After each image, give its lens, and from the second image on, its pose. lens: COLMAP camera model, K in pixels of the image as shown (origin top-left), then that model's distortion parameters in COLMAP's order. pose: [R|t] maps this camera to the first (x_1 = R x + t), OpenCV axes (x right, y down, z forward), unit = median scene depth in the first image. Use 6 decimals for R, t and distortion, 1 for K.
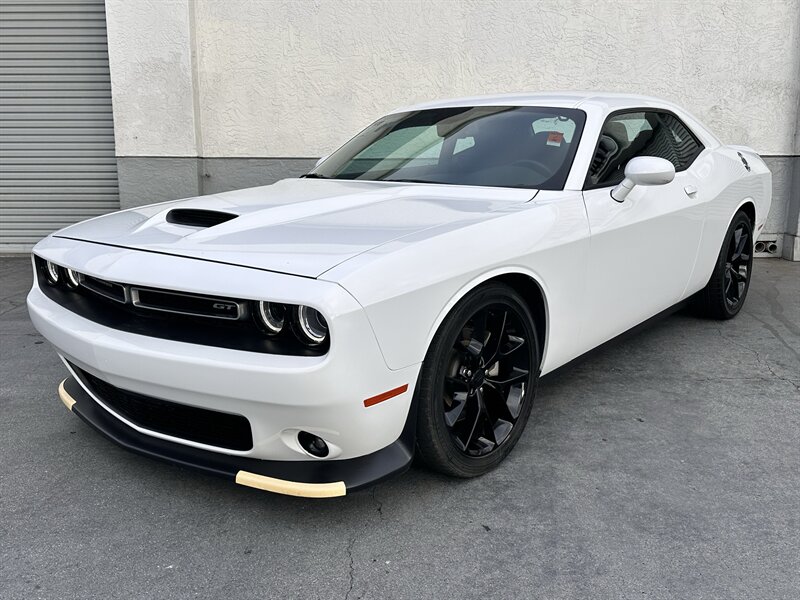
lens RADIAL K [[743.2, 0, 401.6], [0, 743.2, 304.2], [0, 0, 1]] dist [0.016009, 0.000000]
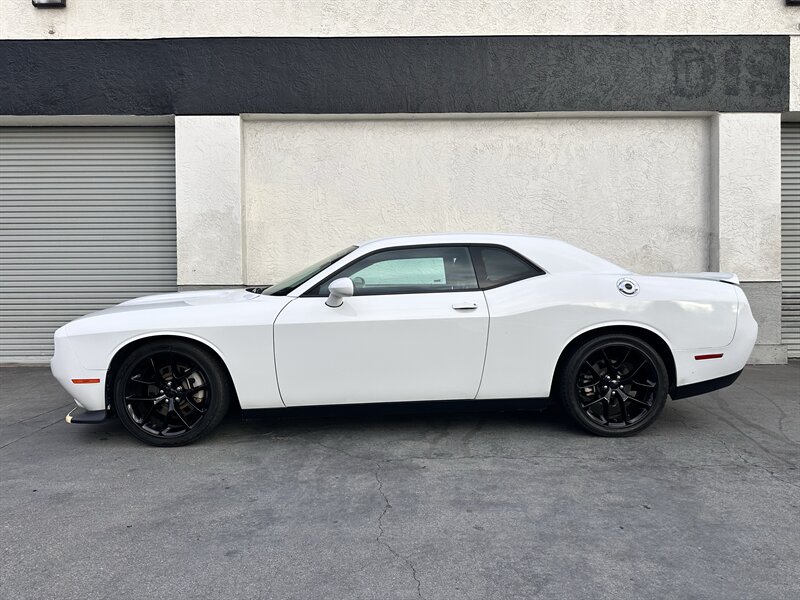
lens RADIAL K [[565.0, 0, 400.6], [0, 565.0, 304.7], [0, 0, 1]] dist [0.030070, -0.039810]
pose [[0.999749, -0.005562, 0.021682, -0.028518], [0.009163, 0.985457, -0.169678, -0.000317], [-0.020423, 0.169834, 0.985261, 0.057013]]
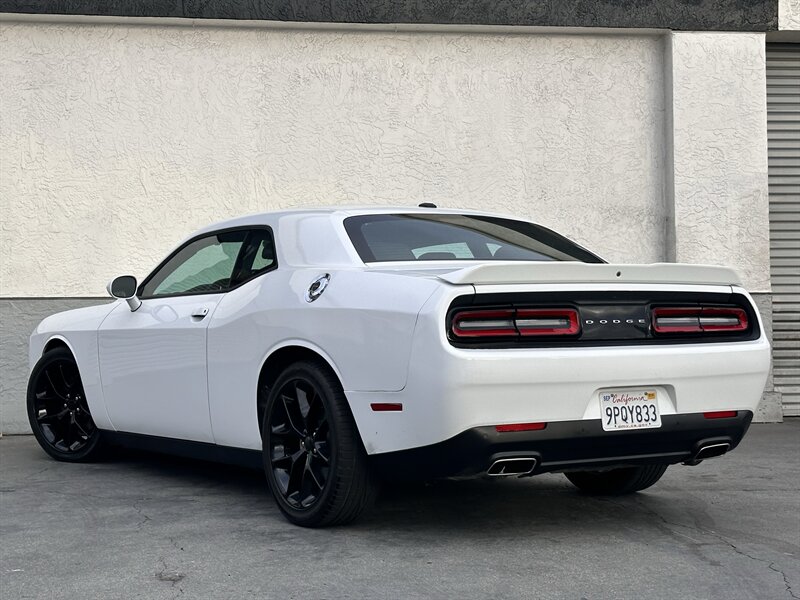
lens RADIAL K [[1410.2, 0, 386.8], [0, 1410.2, 294.1], [0, 0, 1]] dist [0.154530, 0.000000]
pose [[0.986892, -0.002601, 0.161360, -0.024916], [0.039347, 0.973575, -0.224953, 0.140663], [-0.156511, 0.228353, 0.960916, -0.452333]]
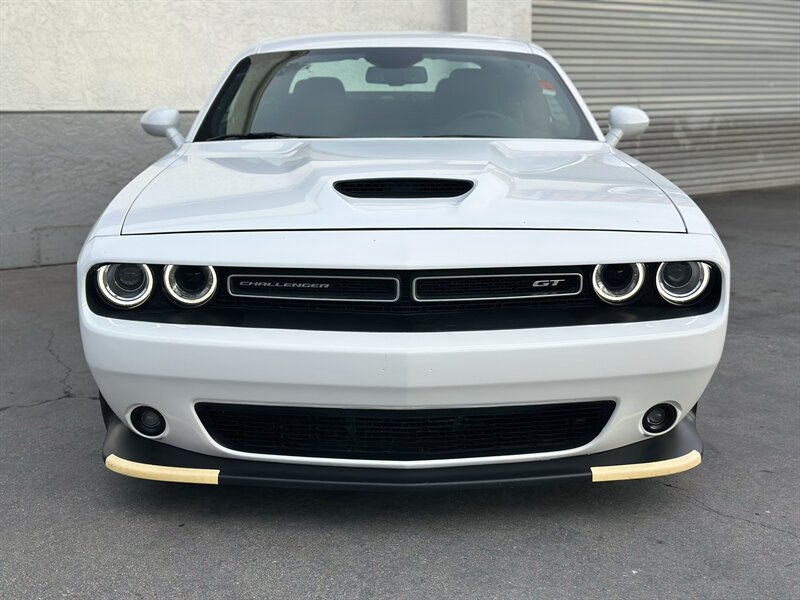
lens RADIAL K [[1112.8, 0, 397.2], [0, 1112.8, 314.0], [0, 0, 1]] dist [0.126122, 0.000000]
pose [[0.764283, -0.126591, 0.632334, -0.402000], [0.138363, 0.989898, 0.030938, -0.008877], [-0.629862, 0.063847, 0.774078, 0.038340]]
